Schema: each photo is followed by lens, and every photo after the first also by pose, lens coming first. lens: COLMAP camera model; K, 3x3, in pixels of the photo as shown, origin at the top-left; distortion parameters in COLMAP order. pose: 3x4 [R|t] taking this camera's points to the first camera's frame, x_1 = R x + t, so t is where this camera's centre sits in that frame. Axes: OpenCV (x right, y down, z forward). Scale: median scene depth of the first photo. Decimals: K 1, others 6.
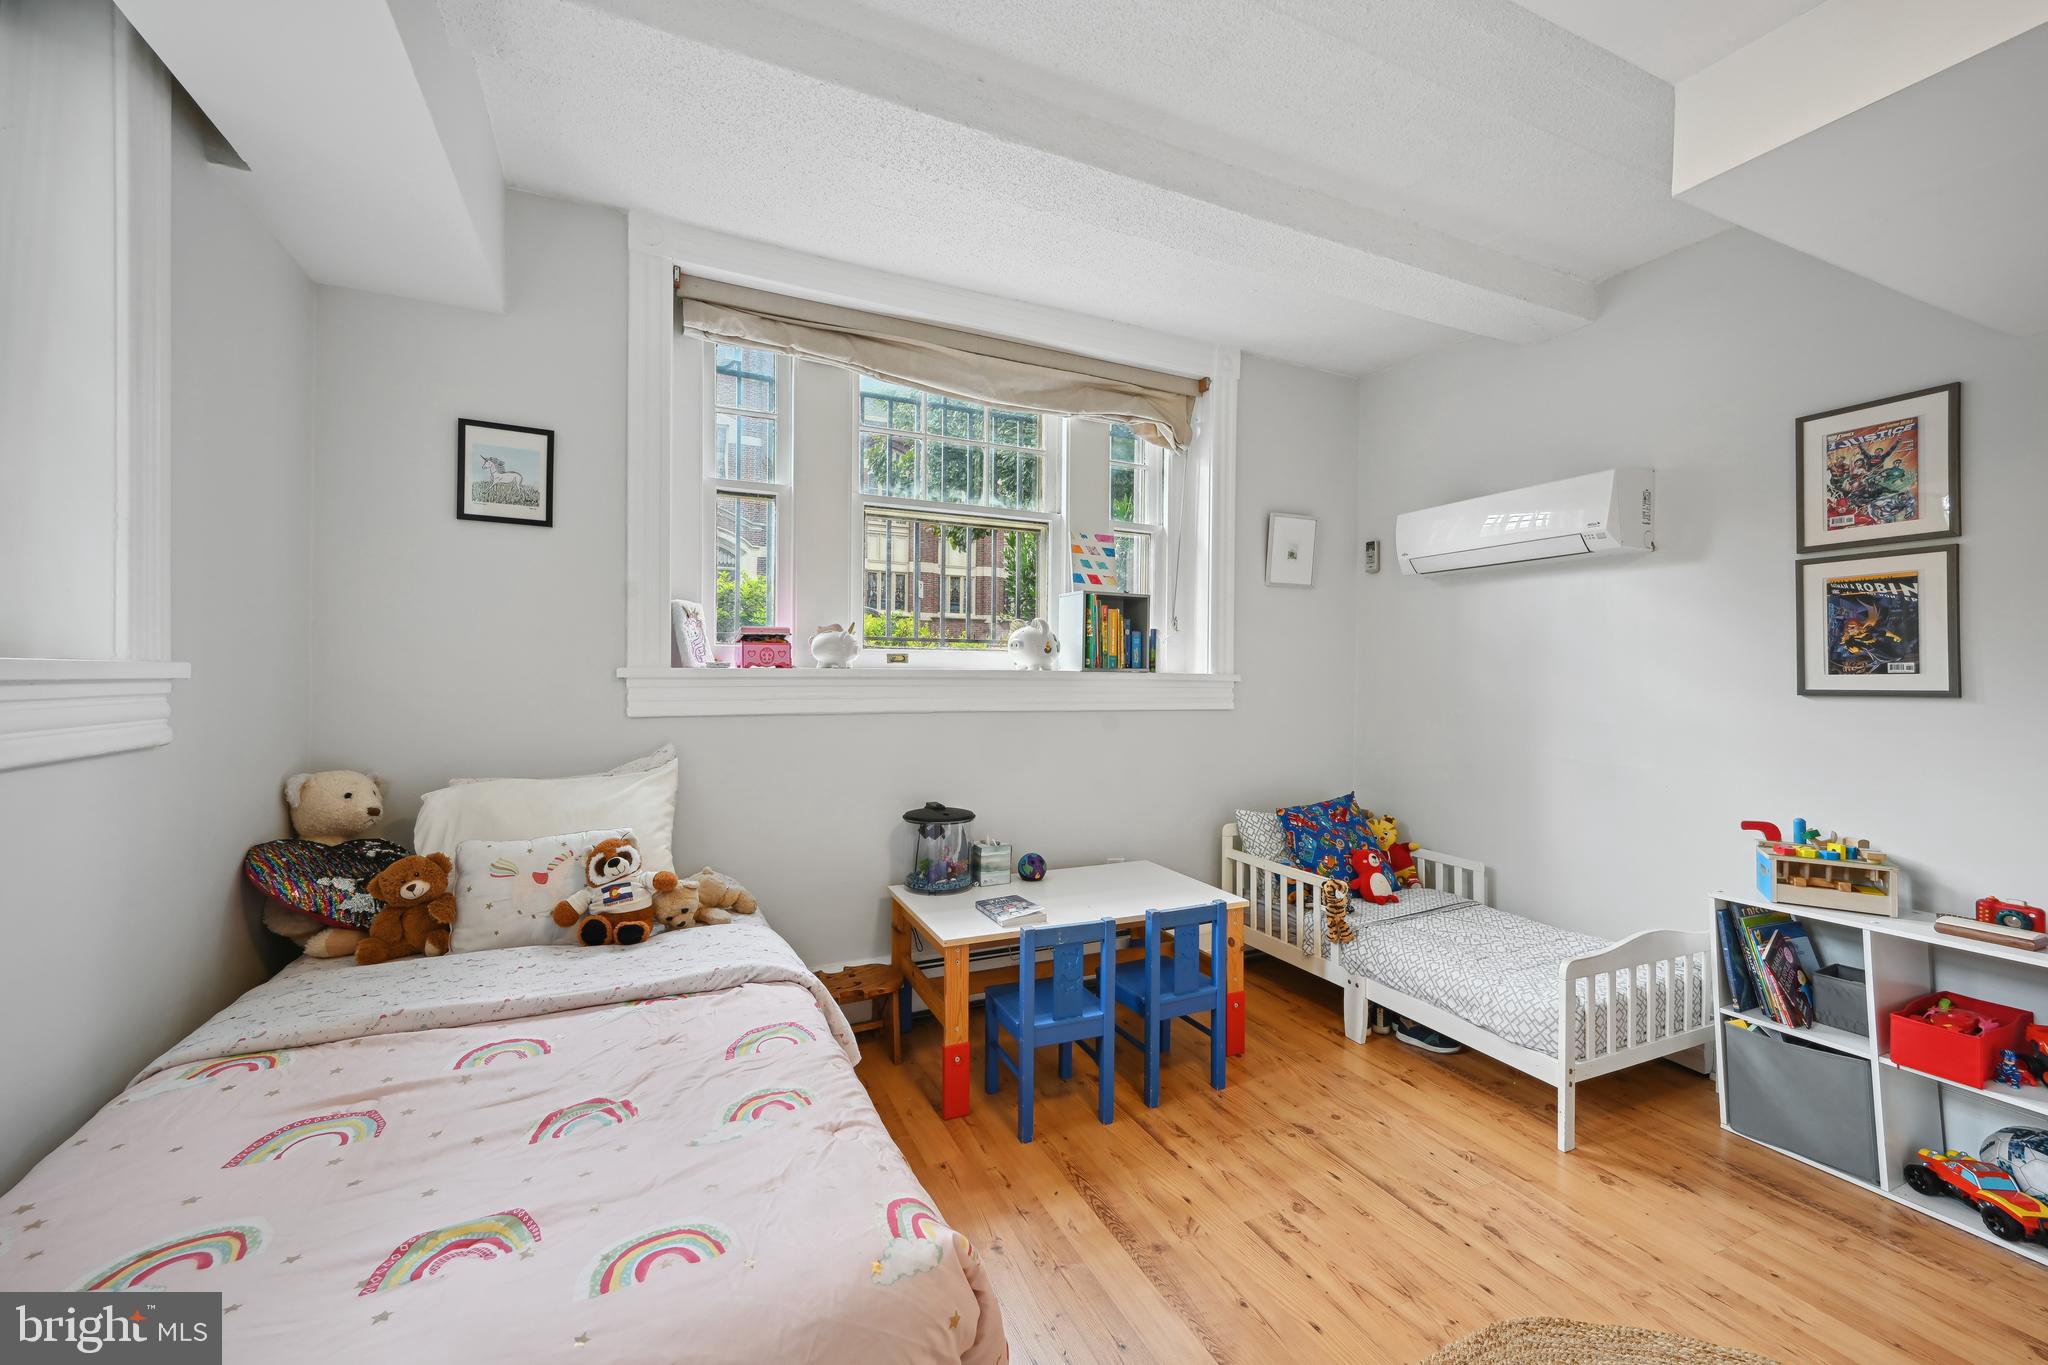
lens RADIAL K [[821.3, 0, 1019.4], [0, 821.3, 670.8], [0, 0, 1]] dist [0.012276, -0.000013]
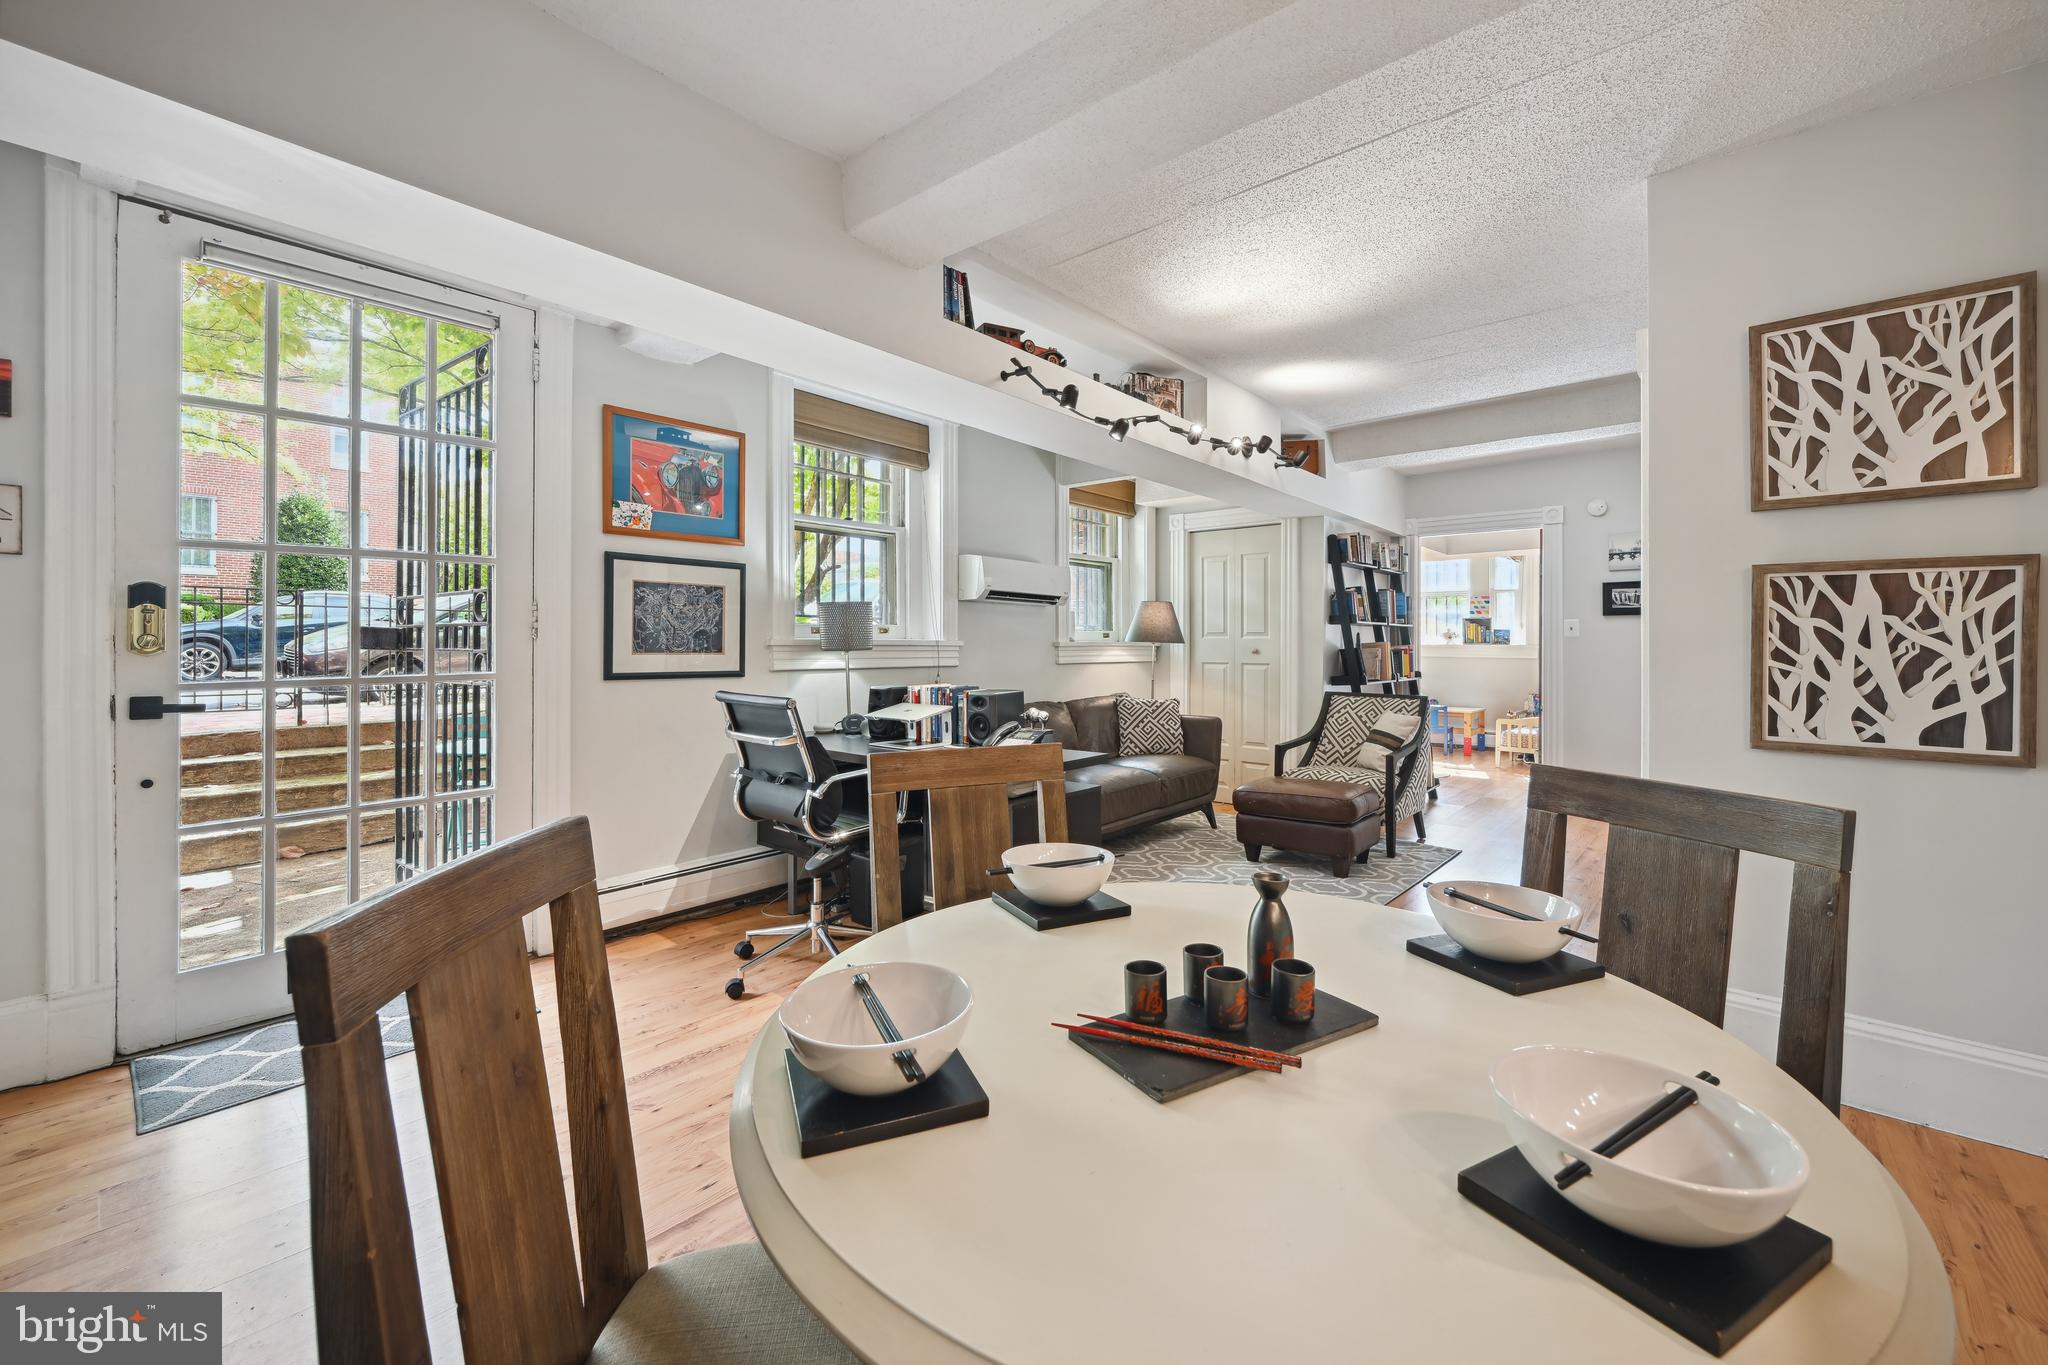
lens RADIAL K [[838.9, 0, 1021.8], [0, 838.9, 647.8], [0, 0, 1]] dist [0.000377, 0.000046]
pose [[0.412597, -0.008228, -0.910876, 2.960820], [0.007185, 0.999957, -0.005778, 0.024598], [0.910885, -0.004161, 0.412639, -2.345877]]
